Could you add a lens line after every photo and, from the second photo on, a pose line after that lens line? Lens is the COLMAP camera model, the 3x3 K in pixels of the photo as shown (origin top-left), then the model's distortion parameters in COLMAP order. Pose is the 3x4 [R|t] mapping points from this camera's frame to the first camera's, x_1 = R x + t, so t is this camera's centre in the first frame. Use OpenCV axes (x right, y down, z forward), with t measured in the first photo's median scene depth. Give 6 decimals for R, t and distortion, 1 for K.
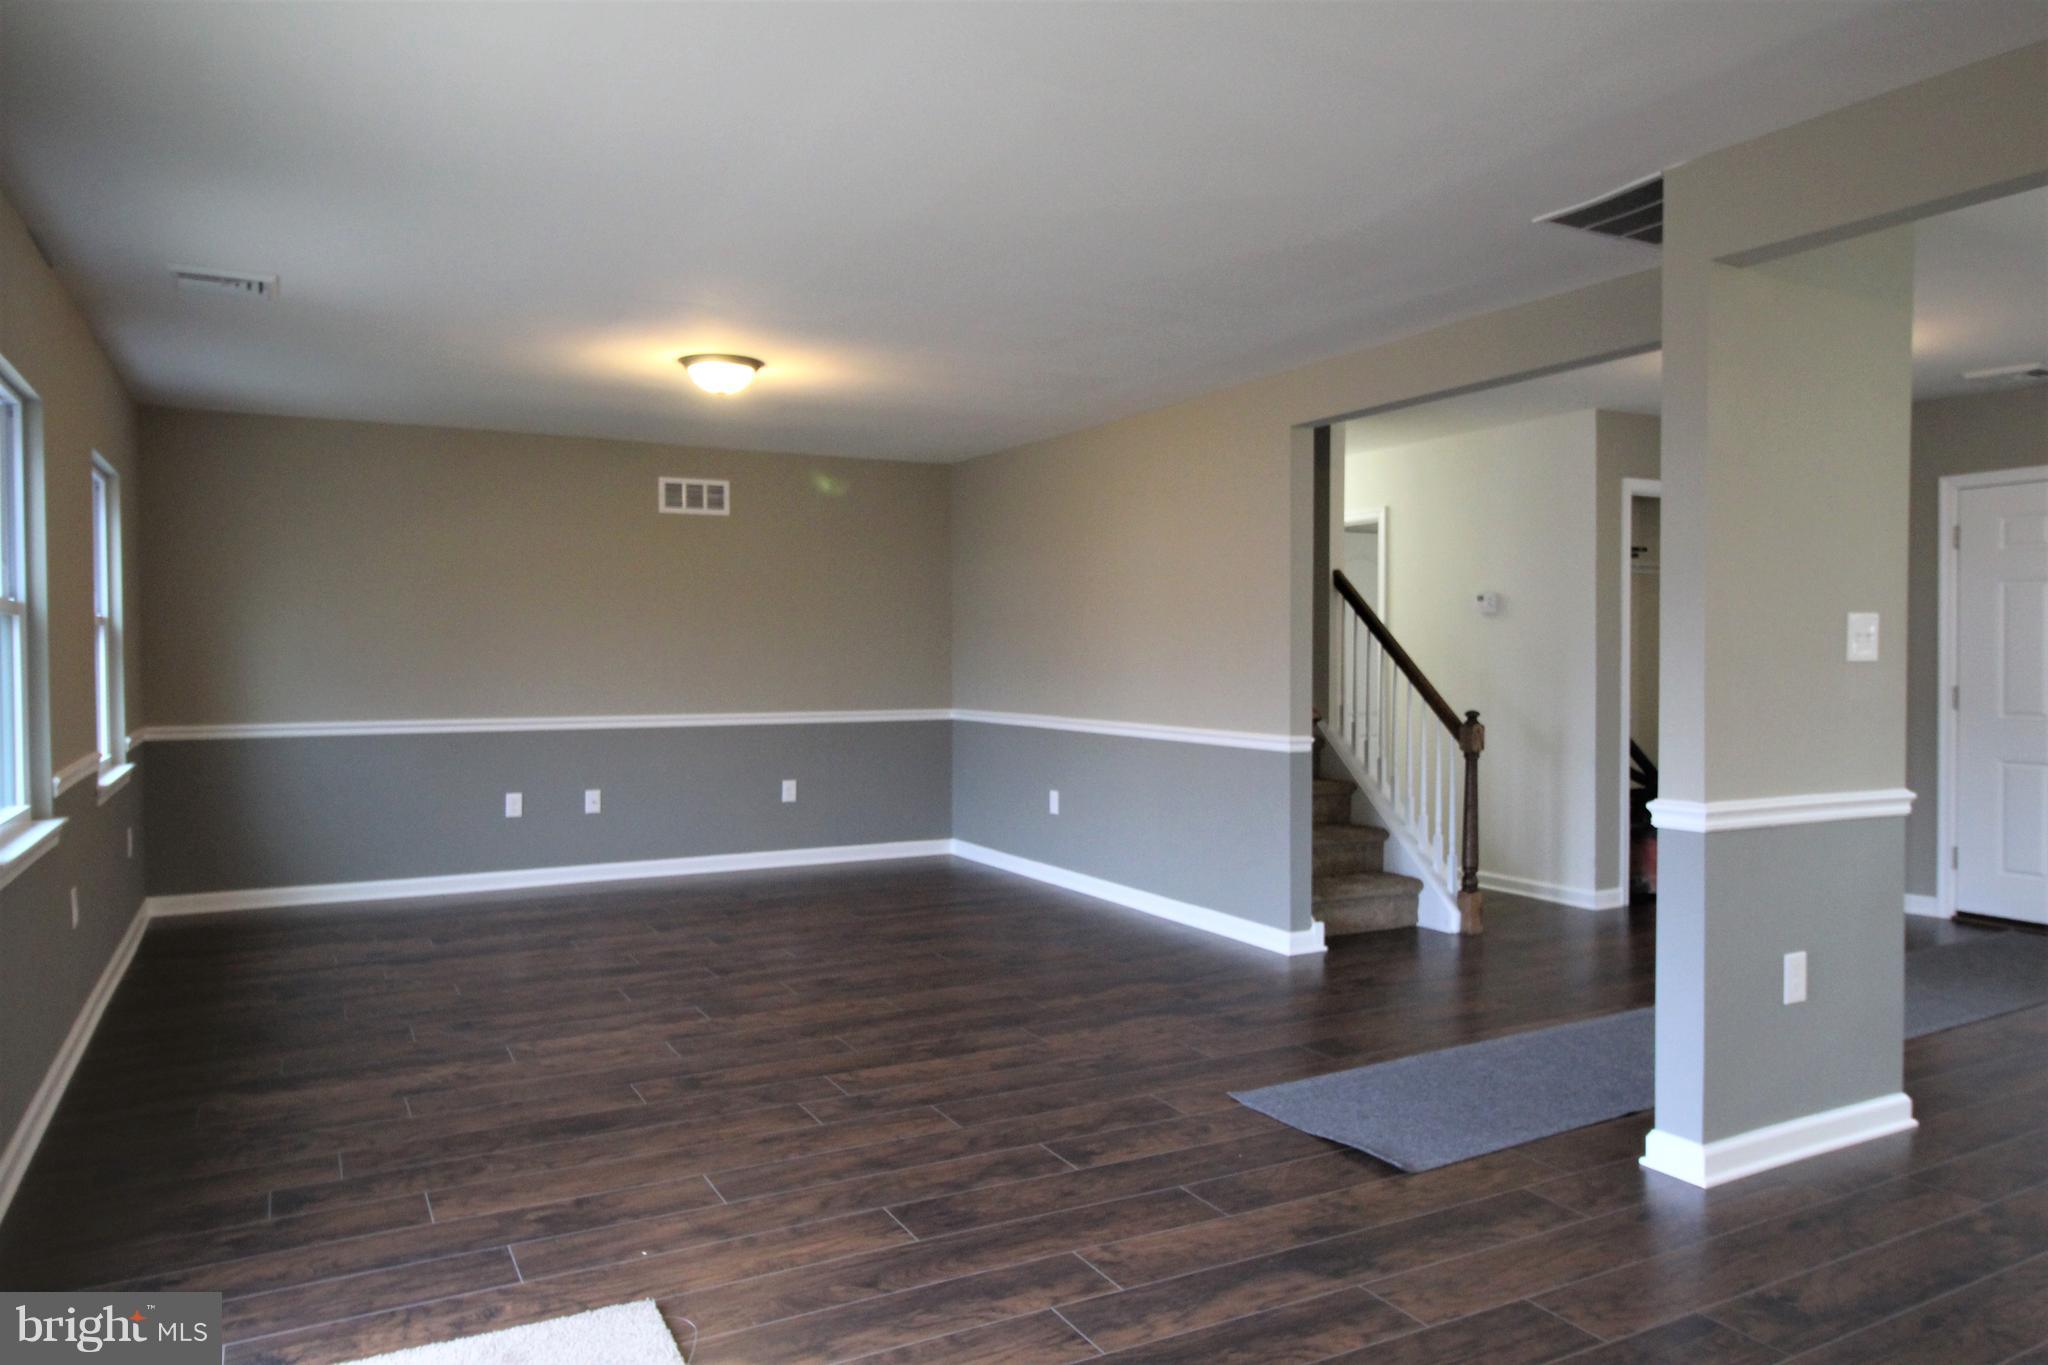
lens RADIAL K [[1363.5, 0, 1025.7], [0, 1363.5, 679.6], [0, 0, 1]] dist [0.007065, -0.005183]
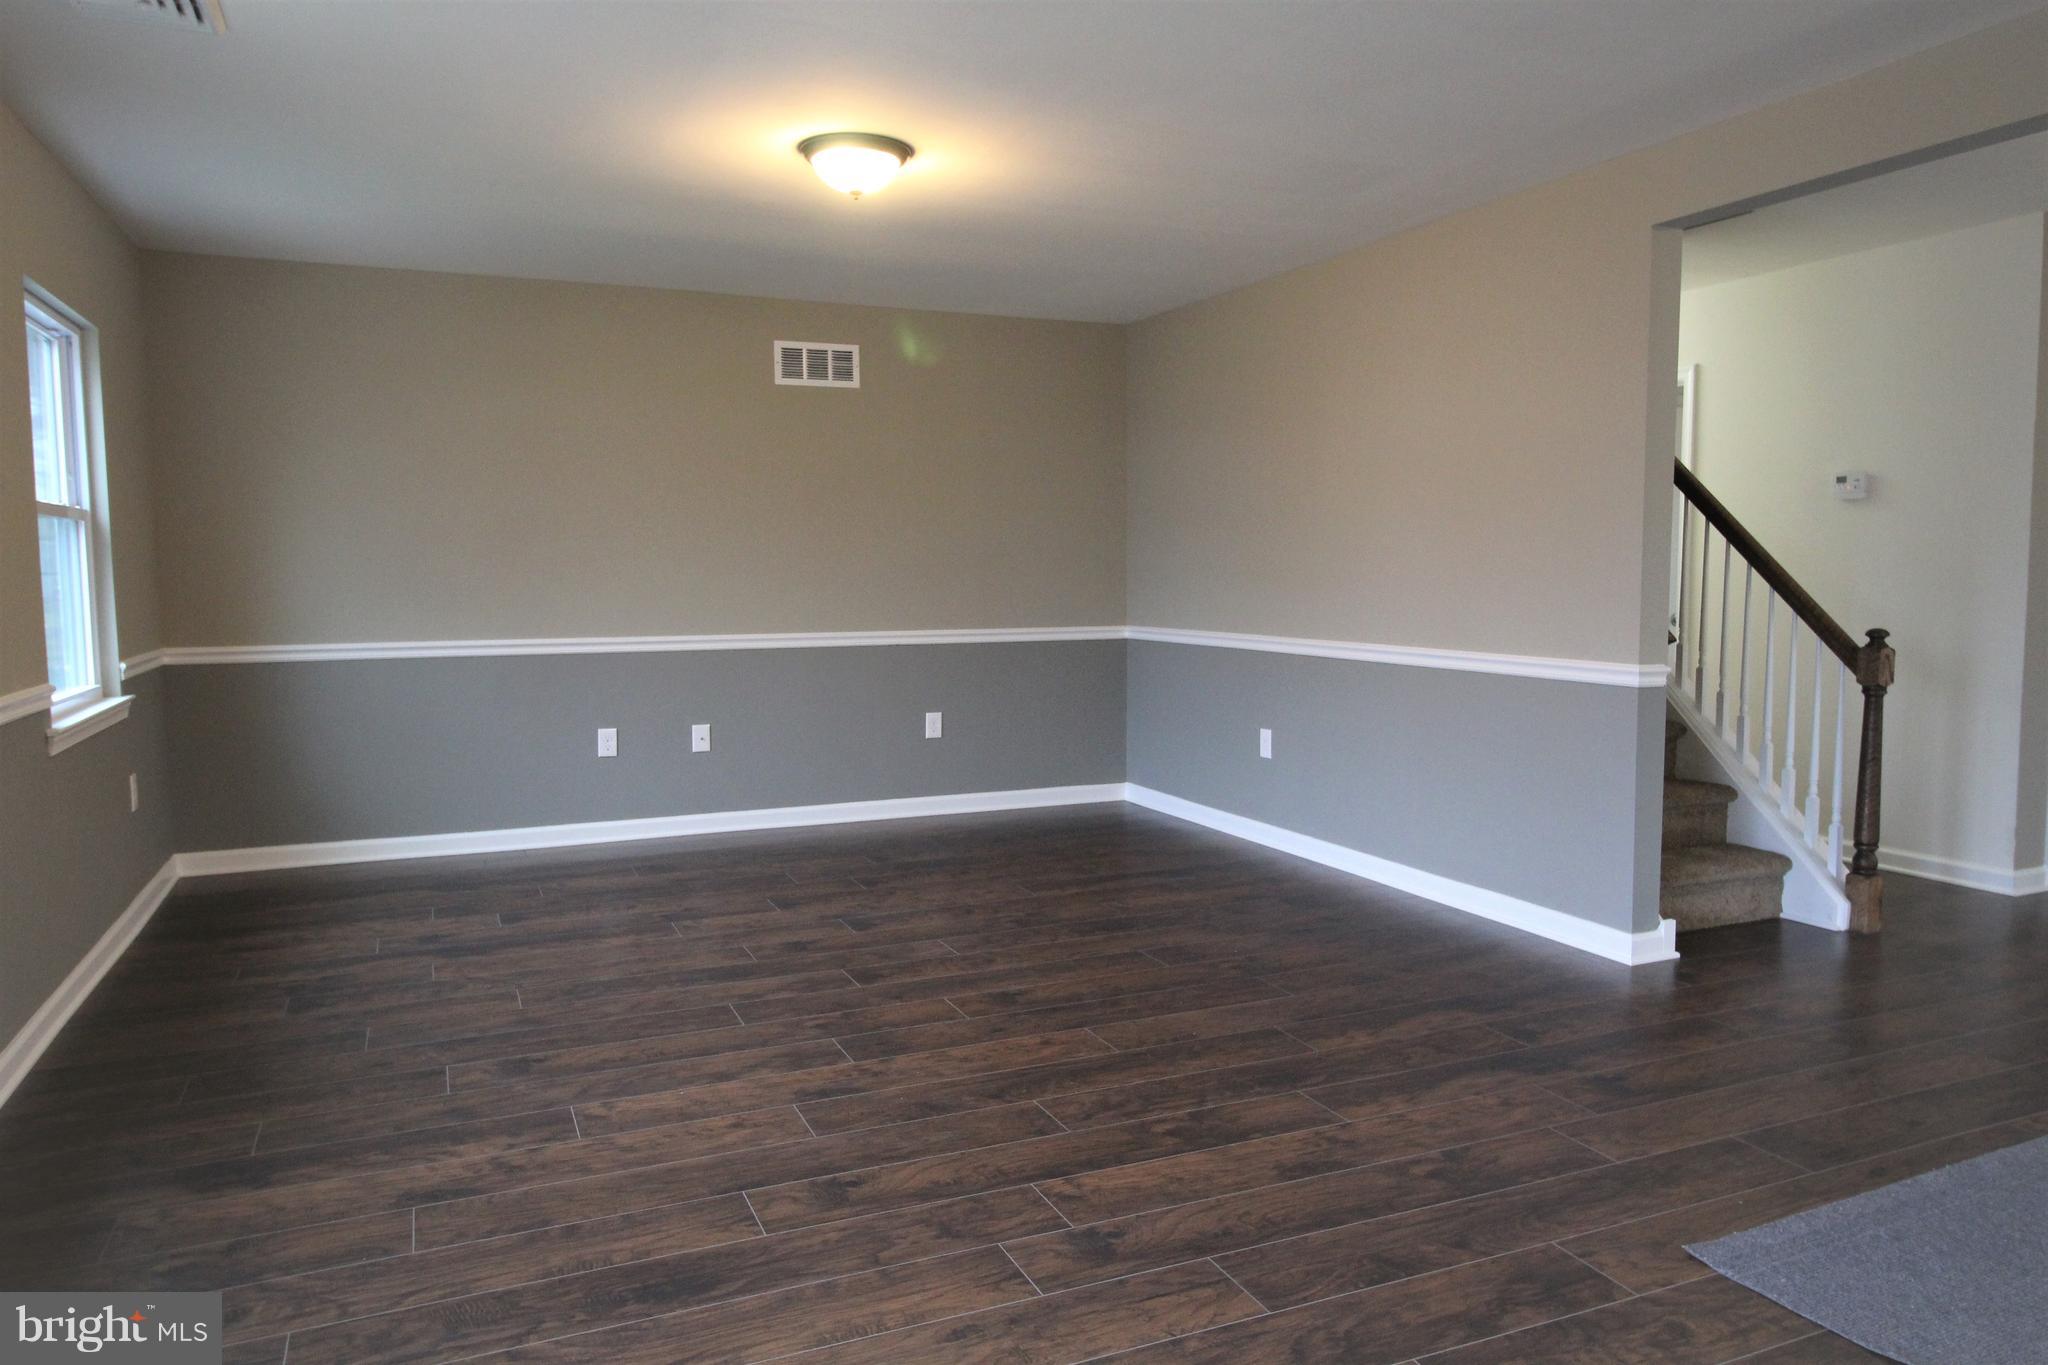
lens RADIAL K [[1363.5, 0, 1025.7], [0, 1363.5, 679.6], [0, 0, 1]] dist [0.007065, -0.005183]
pose [[0.996543, 0.003309, -0.083017, -0.070918], [0.001833, 0.998087, 0.061790, 0.004300], [0.083062, -0.061728, 0.994631, 0.265065]]
